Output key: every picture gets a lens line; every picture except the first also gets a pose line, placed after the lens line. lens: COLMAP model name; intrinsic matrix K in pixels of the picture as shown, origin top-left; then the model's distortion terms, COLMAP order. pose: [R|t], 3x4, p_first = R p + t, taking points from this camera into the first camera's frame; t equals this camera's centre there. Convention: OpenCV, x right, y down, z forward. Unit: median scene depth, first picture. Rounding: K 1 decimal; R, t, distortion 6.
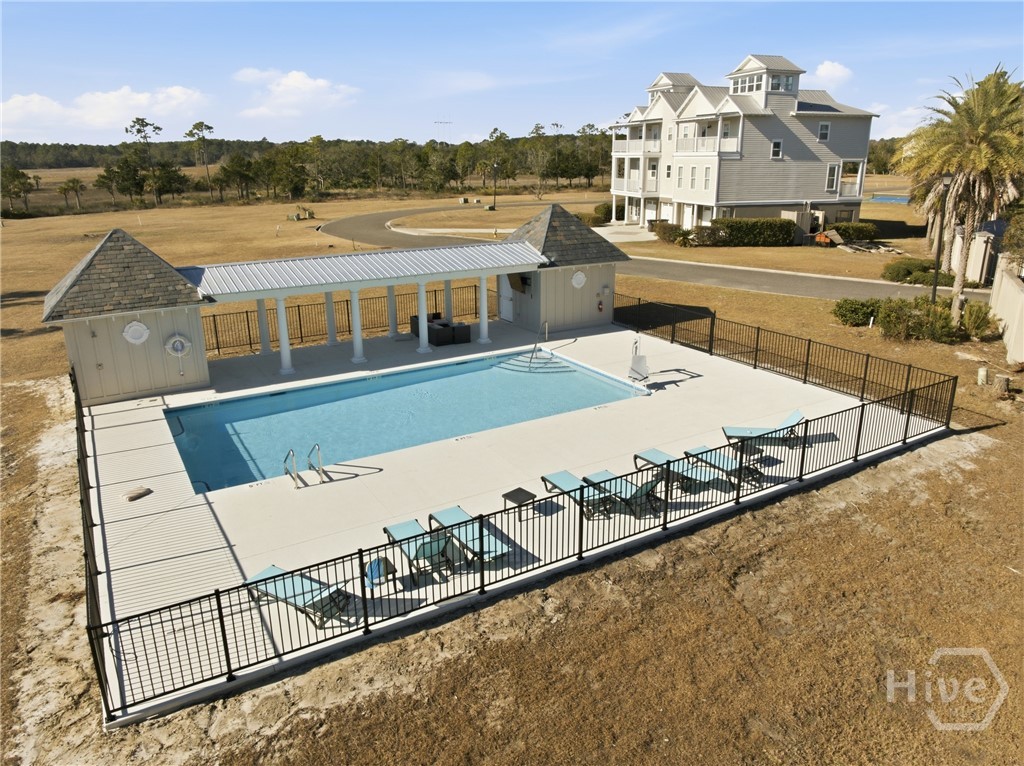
lens RADIAL K [[715.4, 0, 512.0], [0, 715.4, 383.0], [0, 0, 1]] dist [-0.034680, -0.005700]
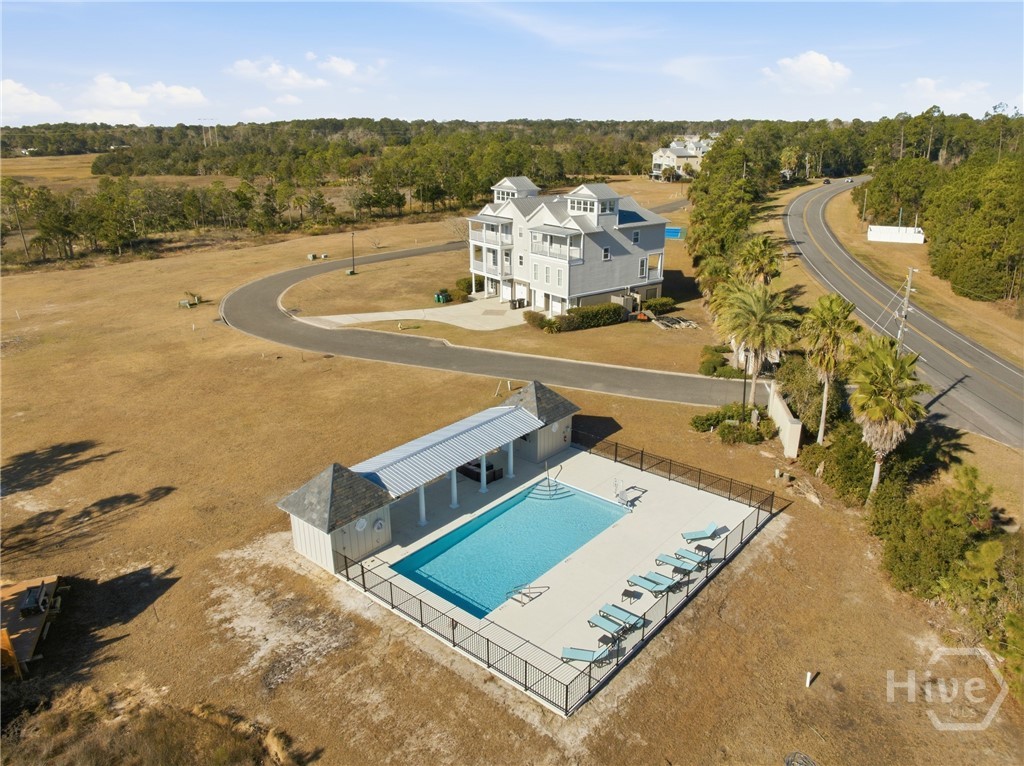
lens RADIAL K [[715.4, 0, 512.0], [0, 715.4, 383.0], [0, 0, 1]] dist [-0.034680, -0.005700]
pose [[0.950254, -0.102334, 0.294185, -0.233799], [0.094164, 0.994677, 0.041844, -0.159529], [-0.296901, -0.012060, 0.954832, -0.266633]]
